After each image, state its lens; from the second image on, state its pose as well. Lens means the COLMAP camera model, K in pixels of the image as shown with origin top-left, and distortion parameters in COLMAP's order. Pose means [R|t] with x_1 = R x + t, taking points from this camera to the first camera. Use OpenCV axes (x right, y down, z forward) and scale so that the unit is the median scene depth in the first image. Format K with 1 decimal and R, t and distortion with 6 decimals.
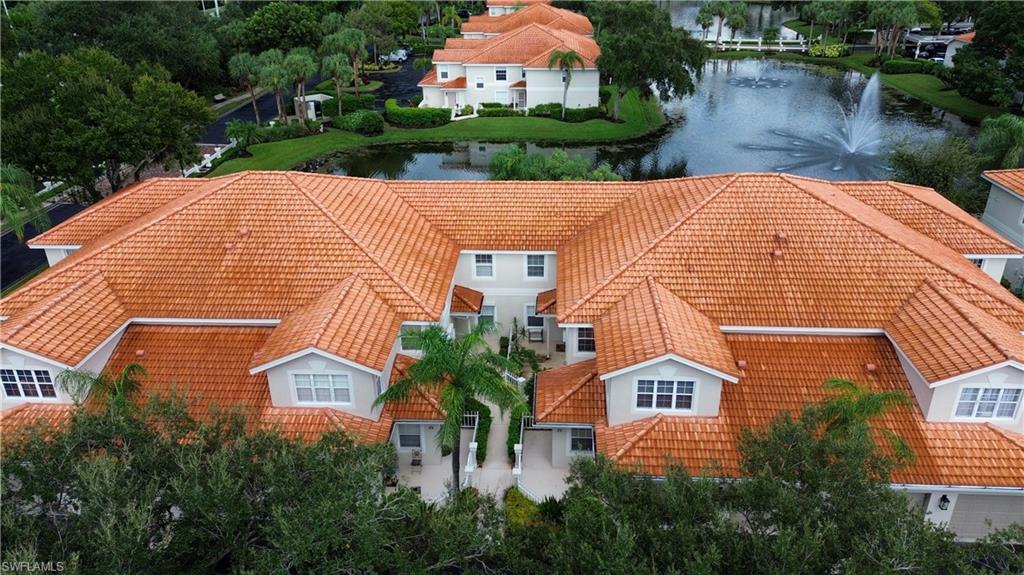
lens RADIAL K [[725.0, 0, 512.0], [0, 725.0, 287.5], [0, 0, 1]] dist [0.139356, -0.278410]
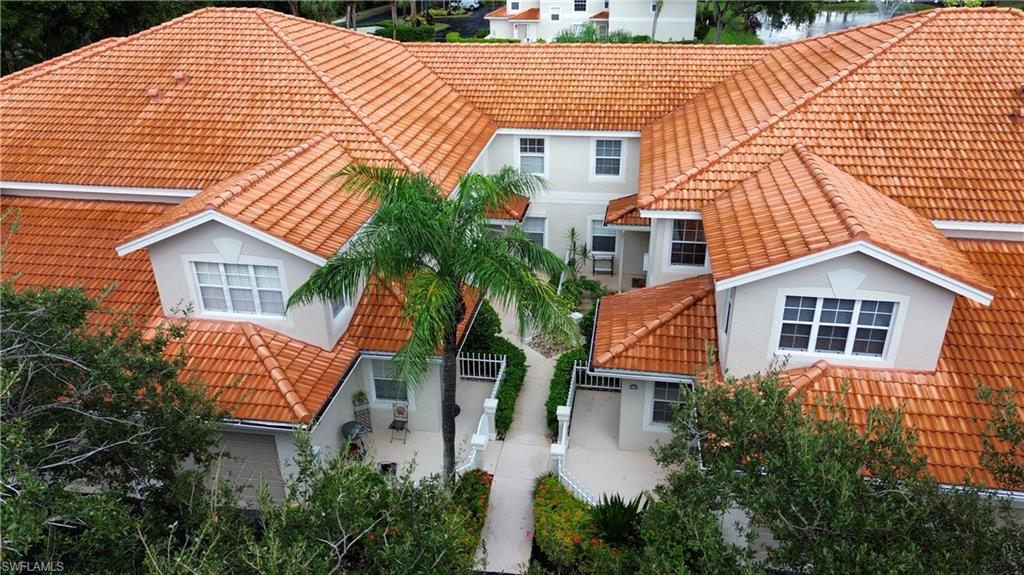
lens RADIAL K [[740.1, 0, 512.0], [0, 740.1, 287.5], [0, 0, 1]] dist [0.073896, -0.070047]
pose [[0.994214, 0.046606, -0.096781, 0.018977], [-0.045242, 0.998844, 0.016246, 0.098372], [0.097427, -0.011774, 0.995173, 0.348057]]
